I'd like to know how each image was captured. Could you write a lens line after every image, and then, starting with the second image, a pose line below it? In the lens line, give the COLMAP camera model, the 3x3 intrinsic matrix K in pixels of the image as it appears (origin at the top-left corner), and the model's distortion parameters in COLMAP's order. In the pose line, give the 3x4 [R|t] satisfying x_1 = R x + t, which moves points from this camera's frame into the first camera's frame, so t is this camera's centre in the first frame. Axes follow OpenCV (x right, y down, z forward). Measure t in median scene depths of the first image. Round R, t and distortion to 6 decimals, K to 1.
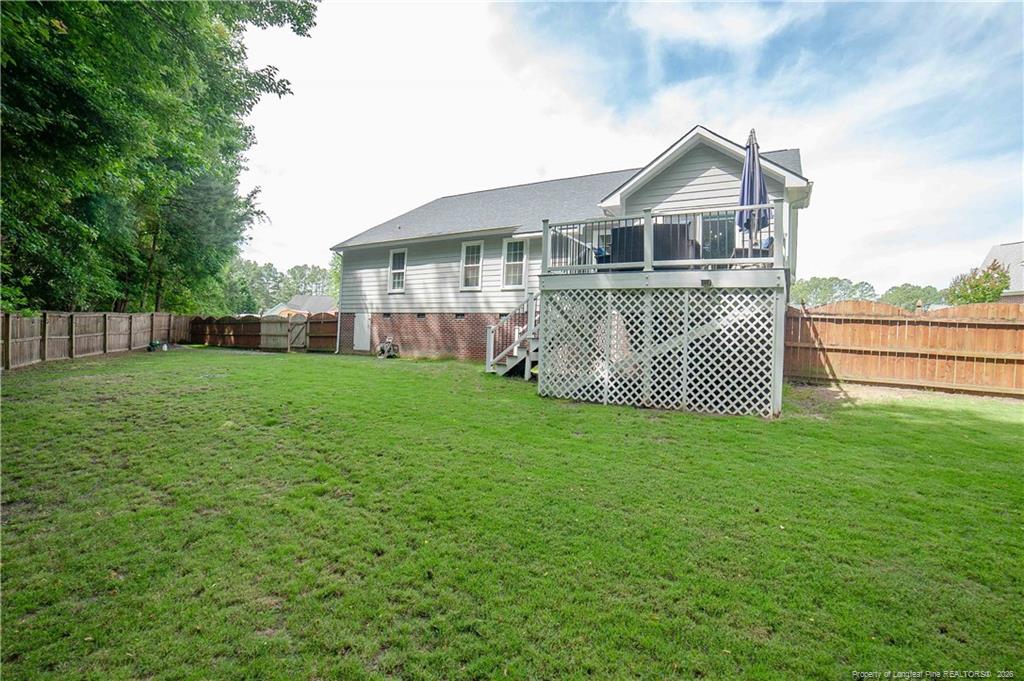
lens RADIAL K [[380.9, 0, 513.1], [0, 380.9, 273.2], [0, 0, 1]] dist [0.000467, -0.000004]
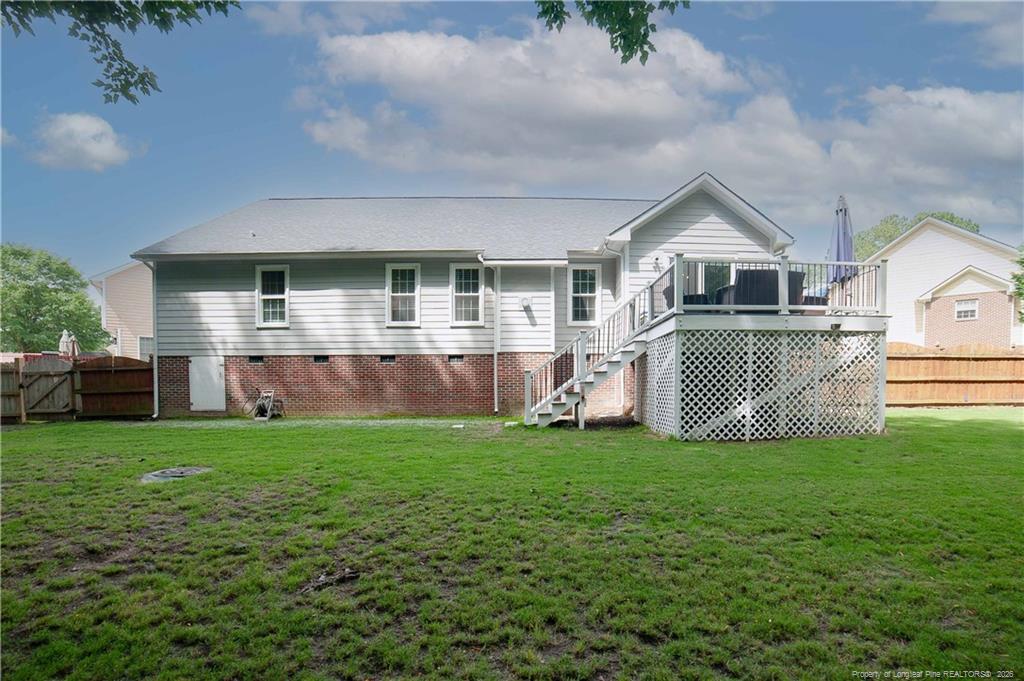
lens RADIAL K [[431.0, 0, 512.0], [0, 431.0, 340.5], [0, 0, 1]] dist [-0.032470, 0.000353]
pose [[0.885537, 0.003727, 0.464553, -0.339147], [-0.038887, 0.997053, 0.066127, 0.007310], [-0.462938, -0.076623, 0.883073, 0.112896]]
